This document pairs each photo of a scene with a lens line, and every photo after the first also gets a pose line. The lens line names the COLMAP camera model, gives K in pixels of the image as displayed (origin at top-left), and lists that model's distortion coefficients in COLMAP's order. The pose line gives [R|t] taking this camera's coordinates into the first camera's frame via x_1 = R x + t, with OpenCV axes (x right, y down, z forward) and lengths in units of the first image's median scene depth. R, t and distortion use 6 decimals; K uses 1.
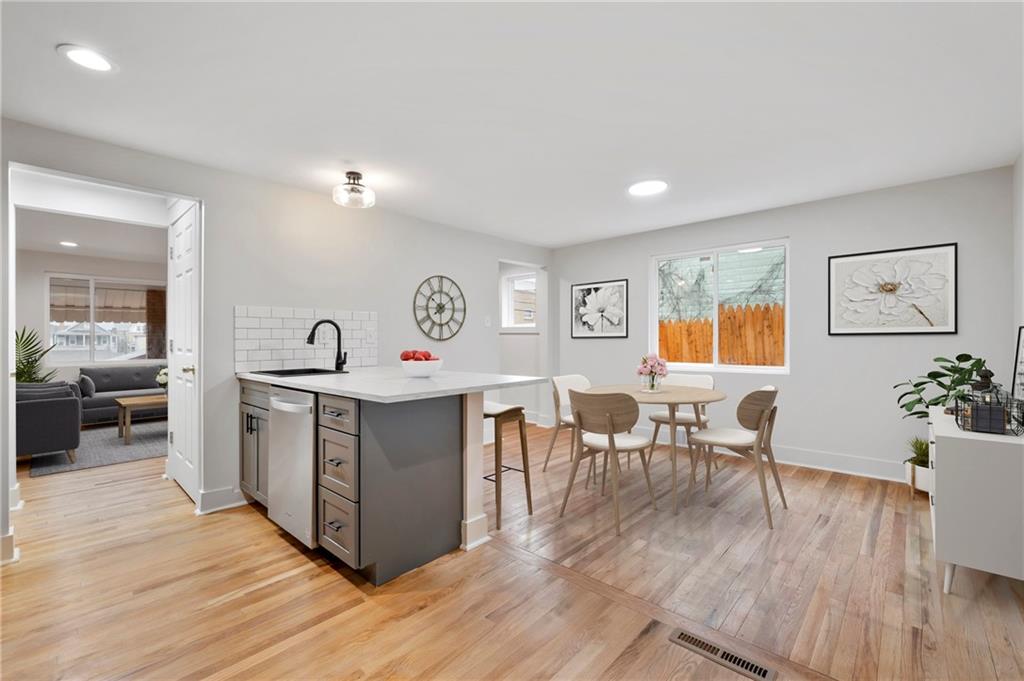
lens RADIAL K [[432.0, 0, 512.0], [0, 432.0, 340.5], [0, 0, 1]] dist [0.000588, -0.000249]
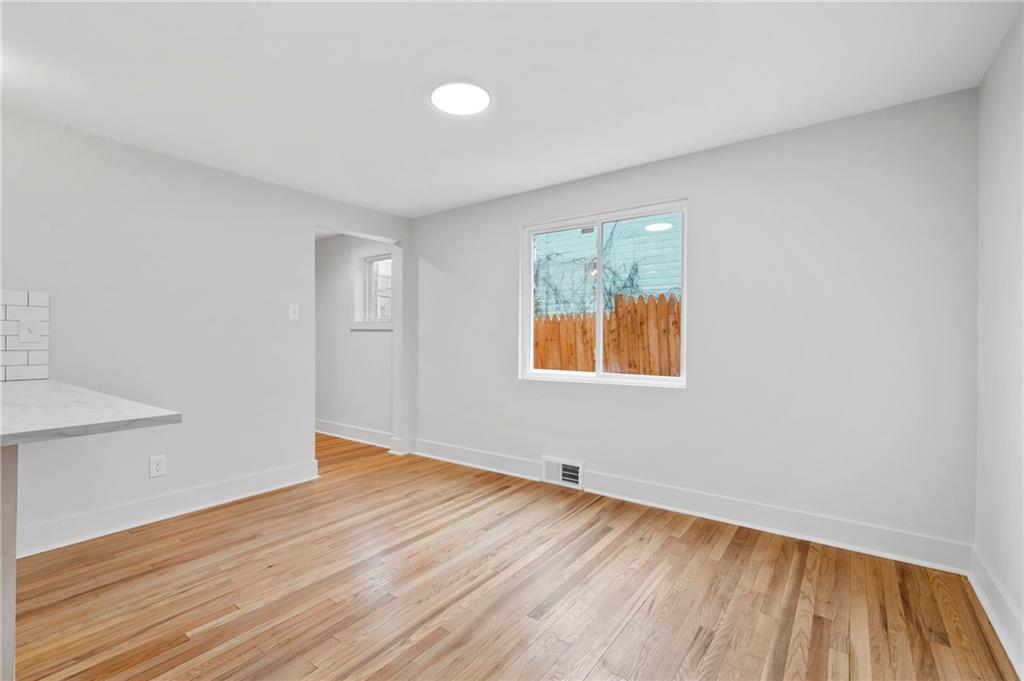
lens RADIAL K [[446.6, 0, 512.0], [0, 446.6, 340.5], [0, 0, 1]] dist [0.000489, 0.000106]
pose [[0.994365, 0.005582, 0.105862, 0.340739], [-0.005865, 0.999980, 0.002359, -0.001663], [-0.105847, -0.002966, 0.994378, 0.360770]]
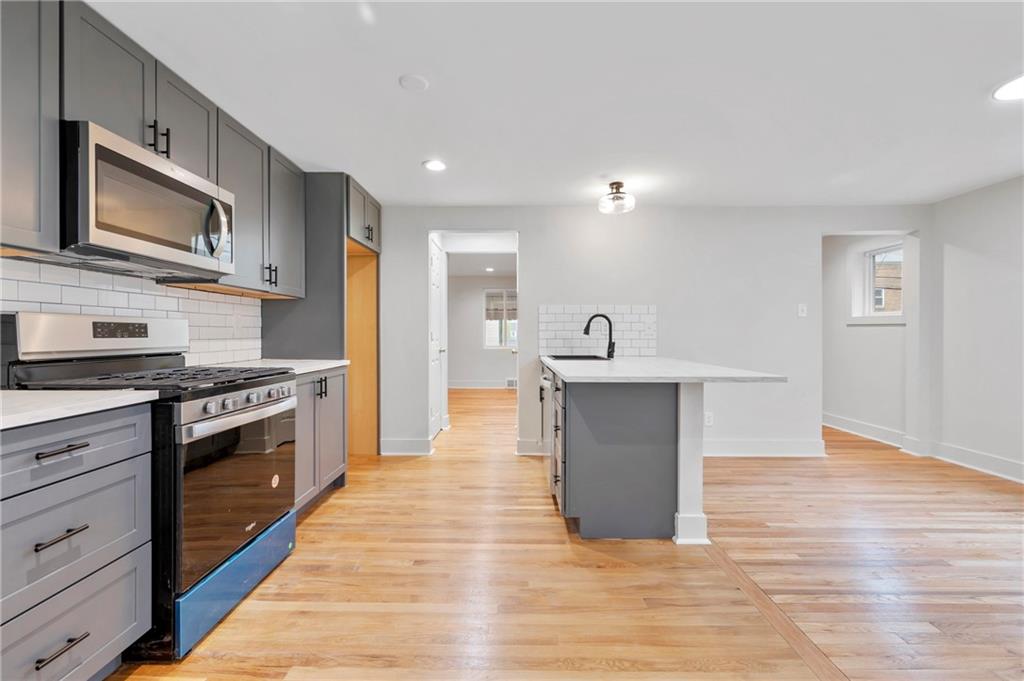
lens RADIAL K [[428.2, 0, 510.2], [0, 428.2, 335.5], [0, 0, 1]] dist [-0.002688, -0.000087]
pose [[0.667918, 0.007619, -0.744196, 0.278795], [-0.006354, 0.999970, 0.004534, 0.006521], [0.744208, 0.001700, 0.667946, 0.047679]]
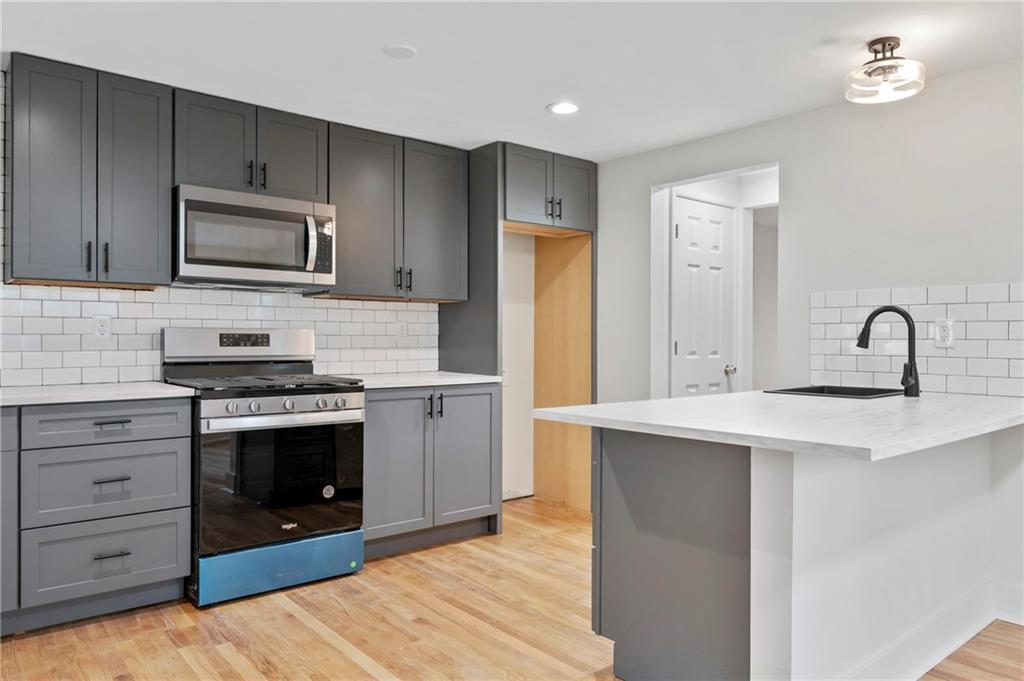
lens RADIAL K [[707.8, 0, 512.5], [0, 707.8, 343.0], [0, 0, 1]] dist [-0.000079, -0.000796]
pose [[-0.130030, 0.009593, -0.991464, 0.587821], [-0.006883, 0.999920, 0.010577, -0.005407], [0.991486, 0.008200, -0.129953, 0.641410]]
